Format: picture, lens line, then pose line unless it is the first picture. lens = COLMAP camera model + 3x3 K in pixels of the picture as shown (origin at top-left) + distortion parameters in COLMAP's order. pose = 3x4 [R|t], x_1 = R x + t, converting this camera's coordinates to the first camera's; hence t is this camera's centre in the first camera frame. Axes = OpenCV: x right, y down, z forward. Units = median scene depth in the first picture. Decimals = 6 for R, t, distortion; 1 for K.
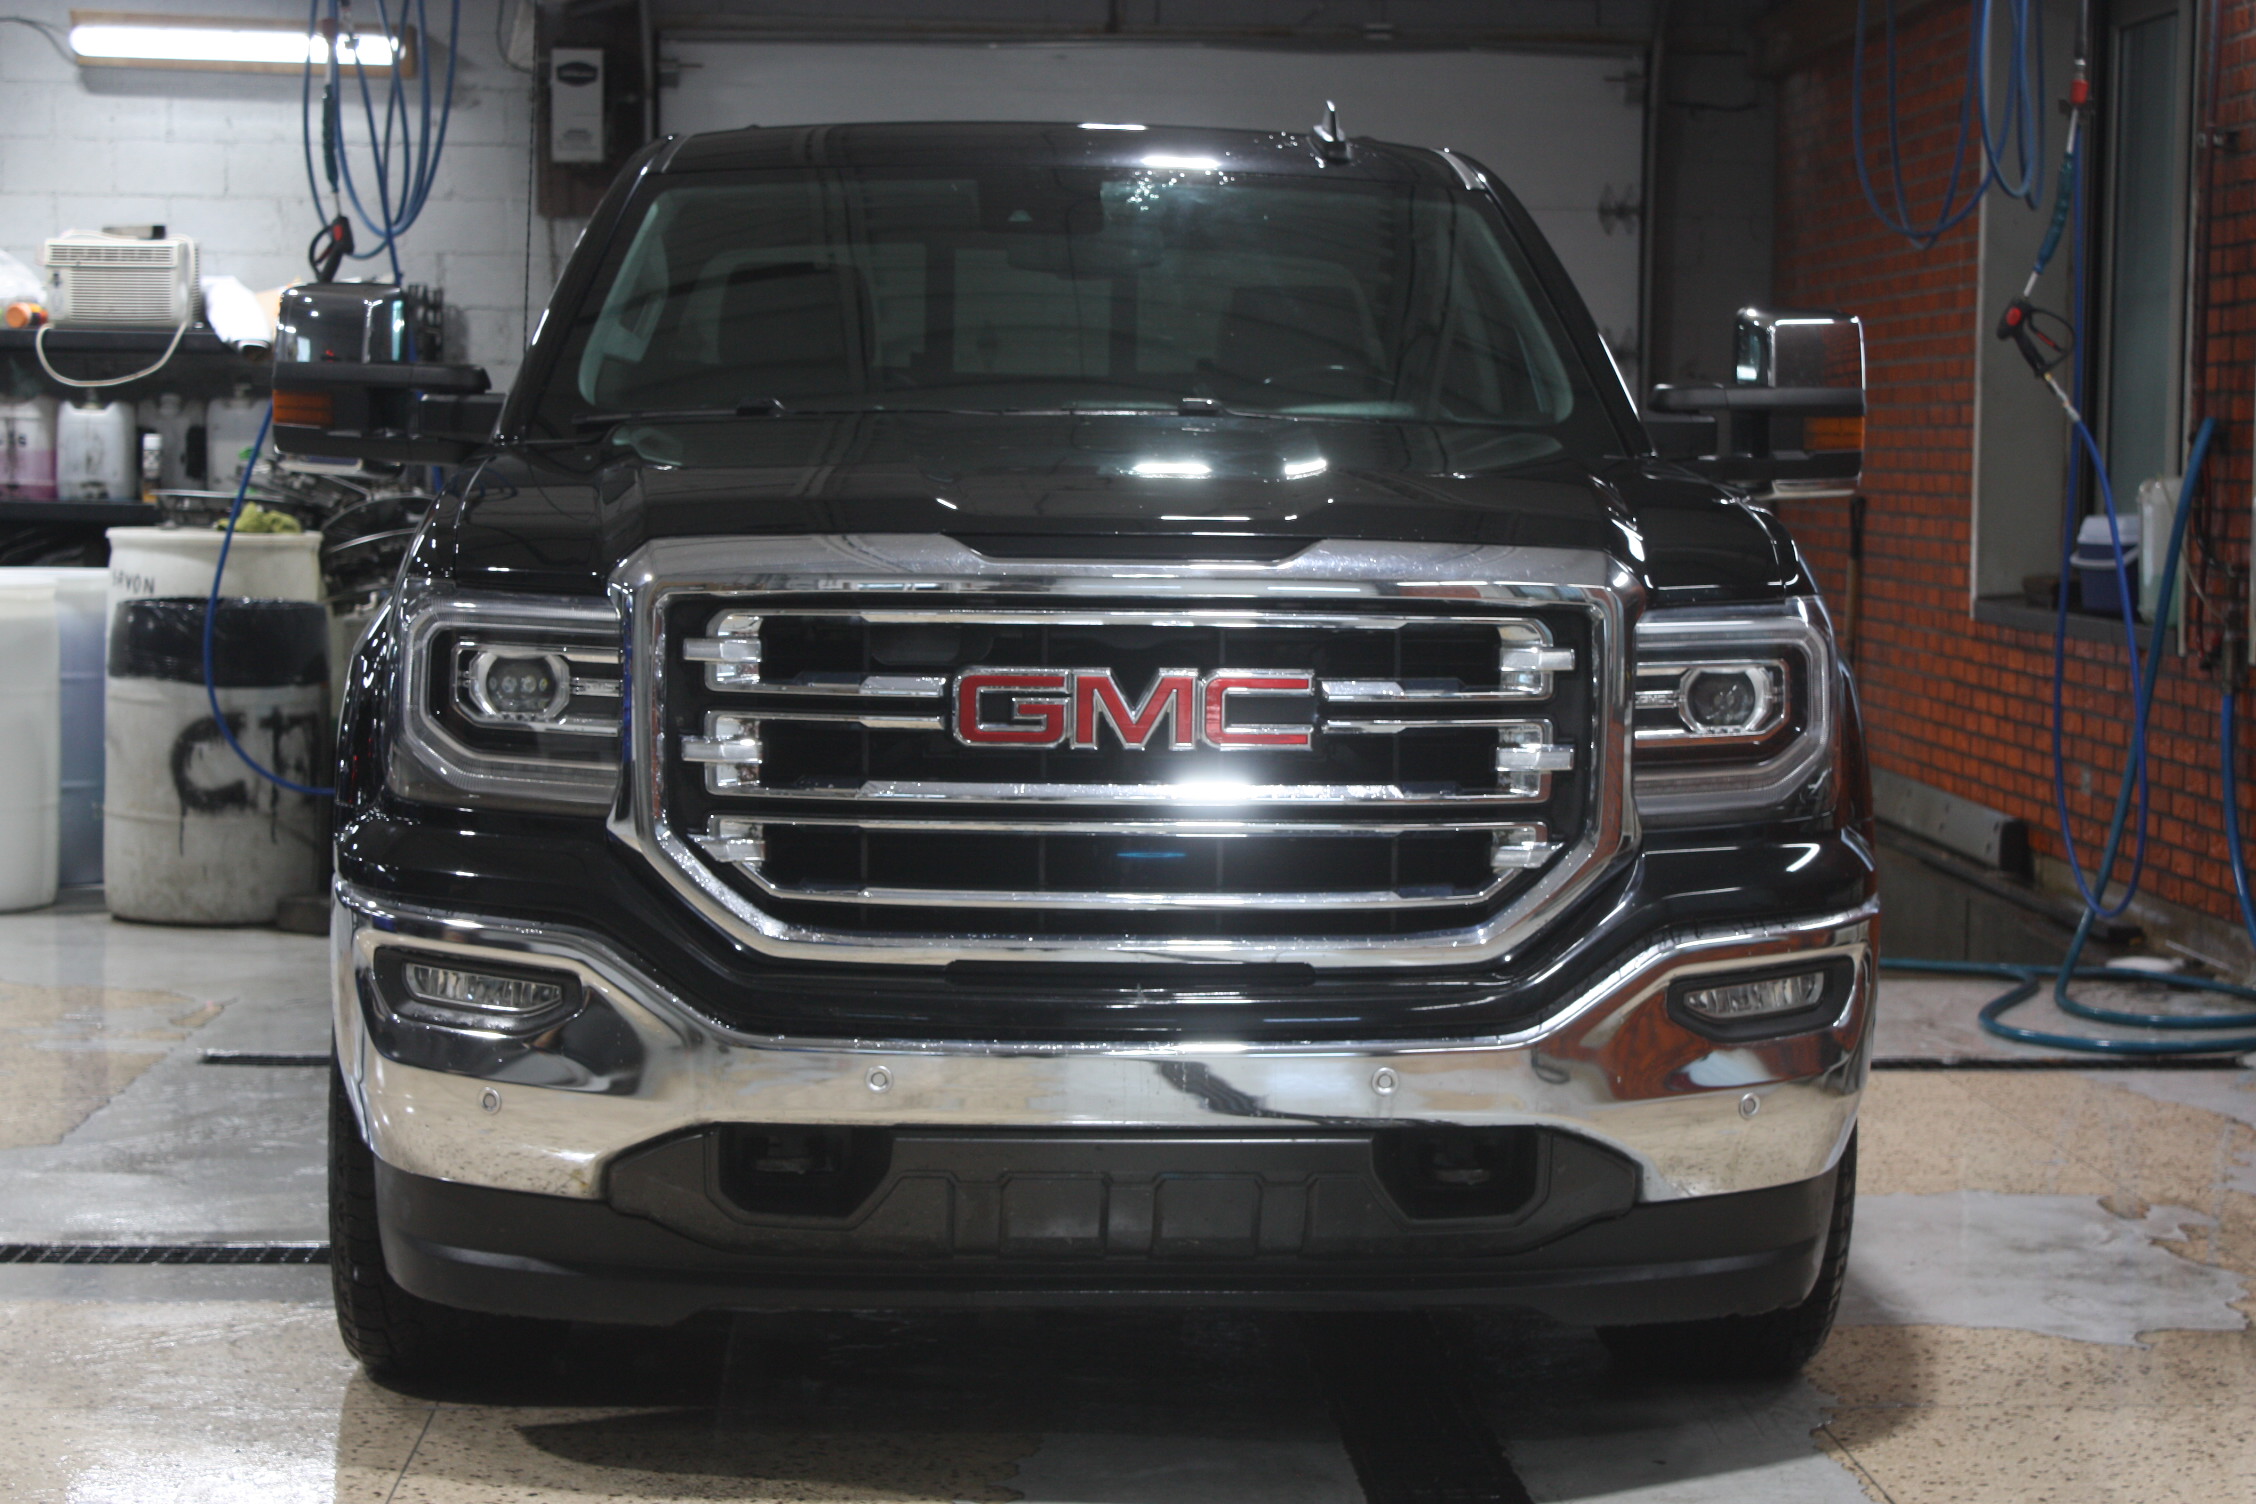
lens RADIAL K [[4583.0, 0, 1128.0], [0, 4583.0, 752.0], [0, 0, 1]] dist [0.116066, 0.227032]
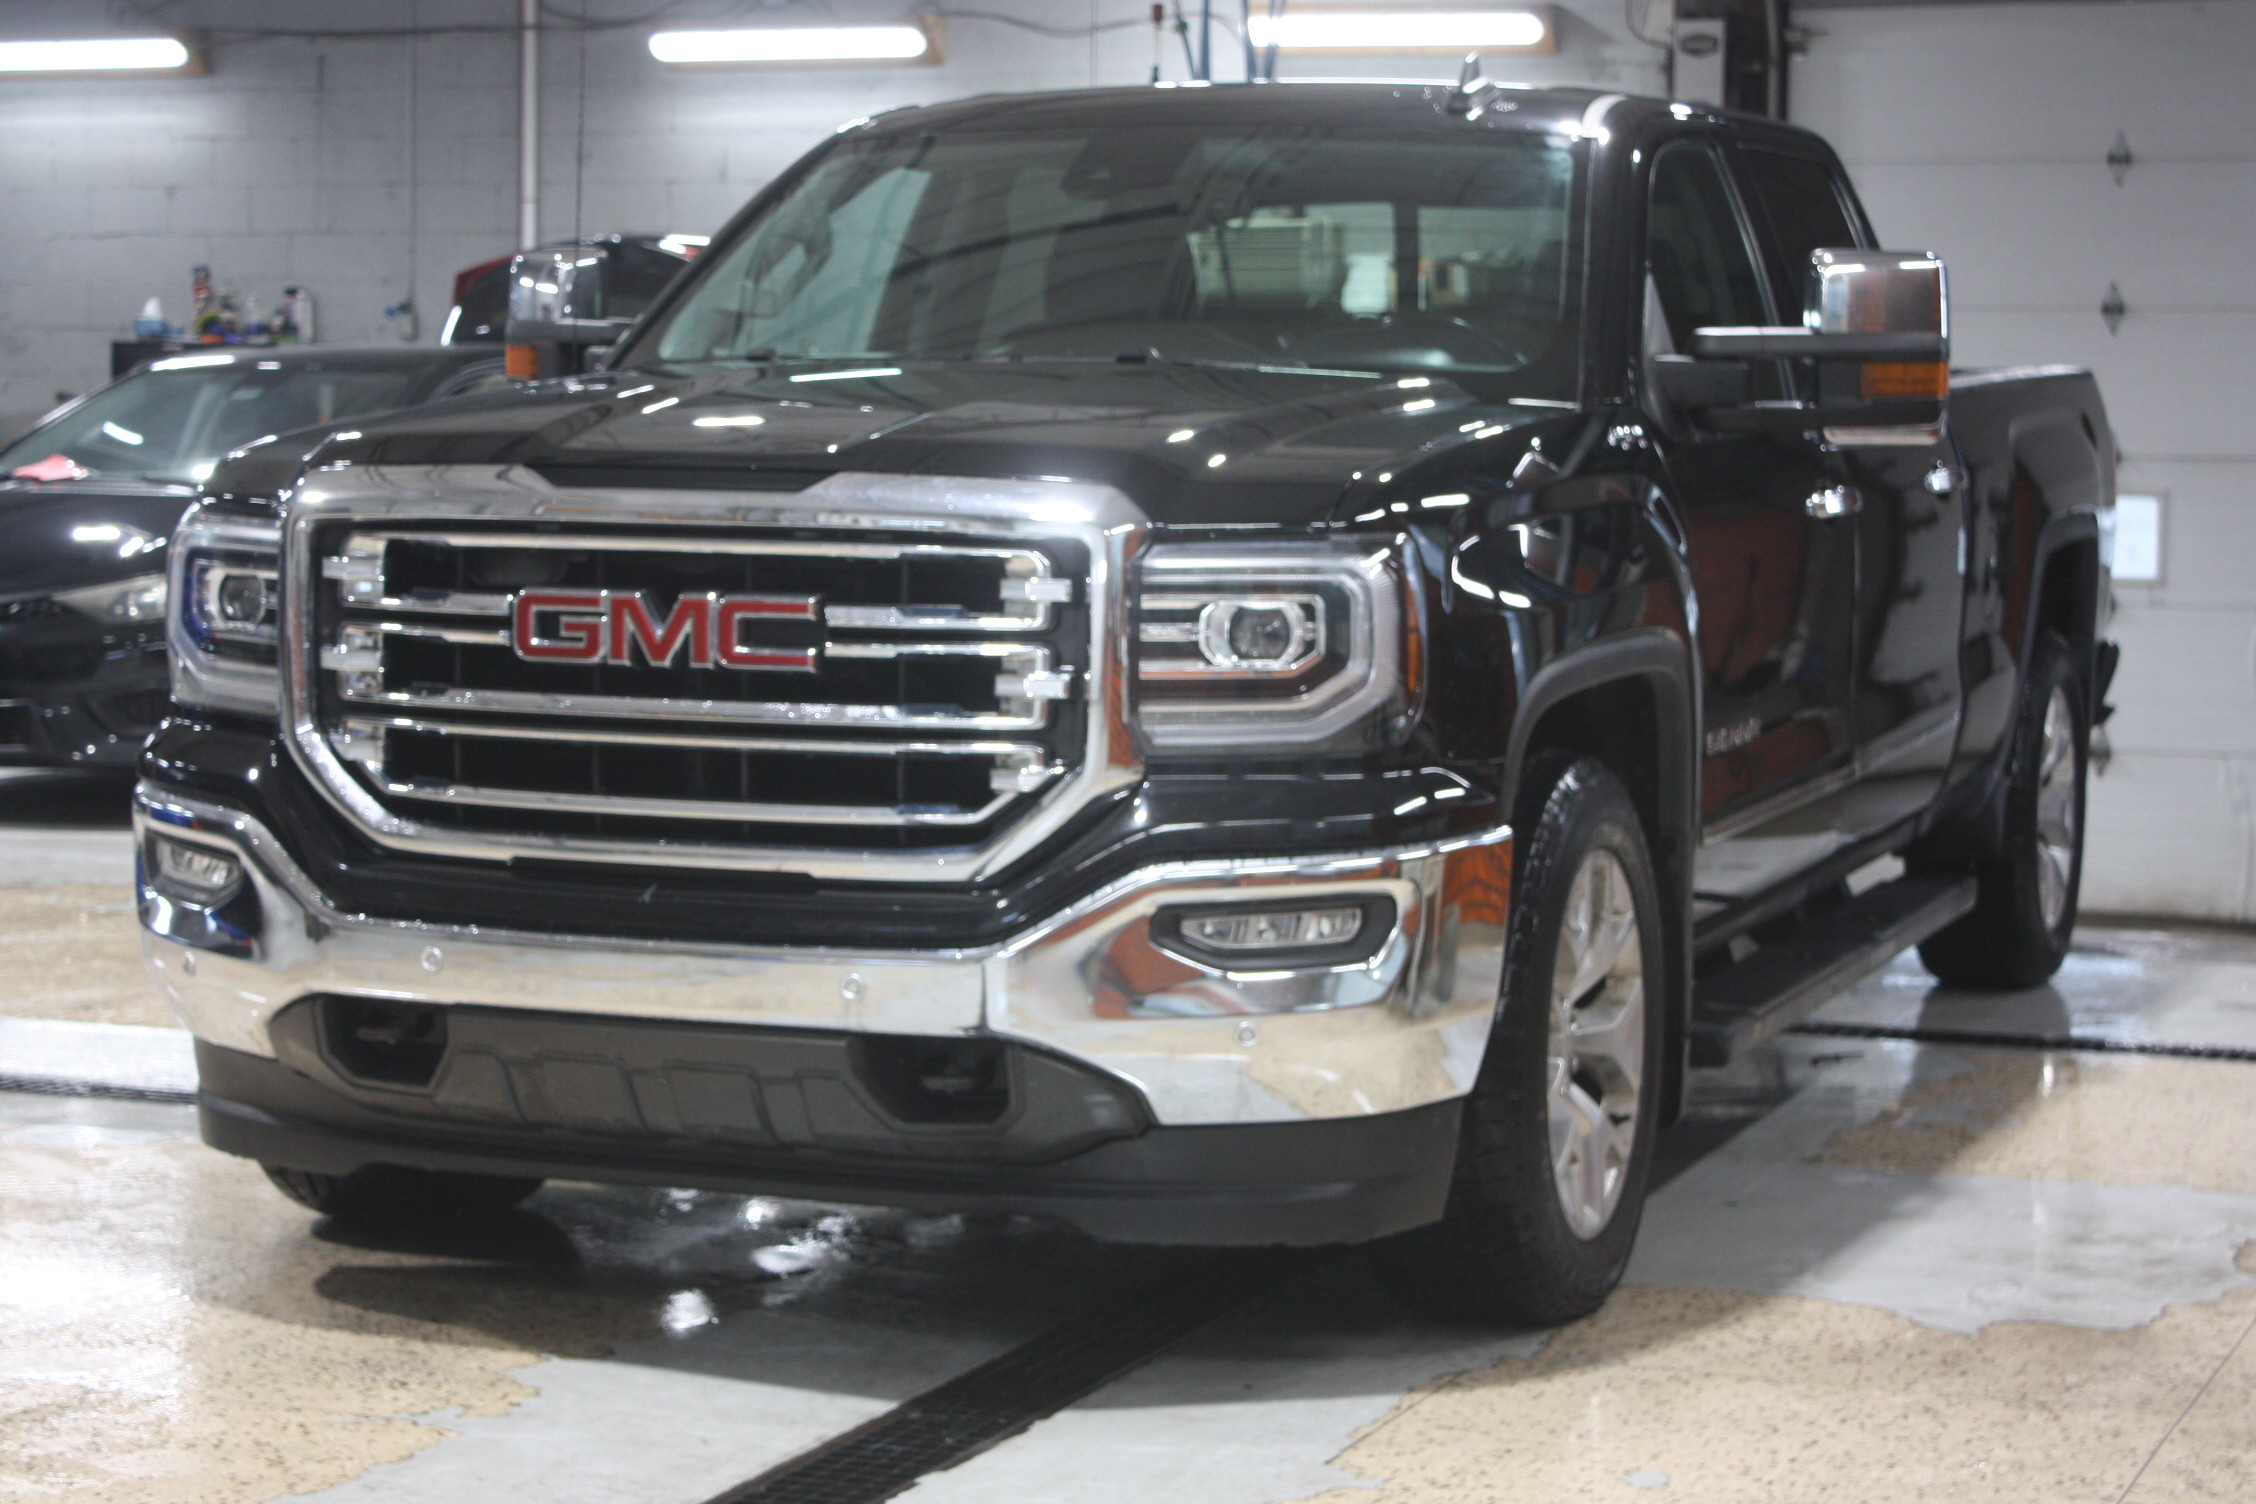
lens RADIAL K [[4653.1, 0, 1128.0], [0, 4653.1, 752.0], [0, 0, 1]] dist [0.002730, -0.166777]
pose [[0.902651, 0.031248, -0.429237, 0.561260], [-0.030179, 0.999501, 0.009297, 0.005892], [0.429313, 0.004562, 0.903144, 0.063975]]
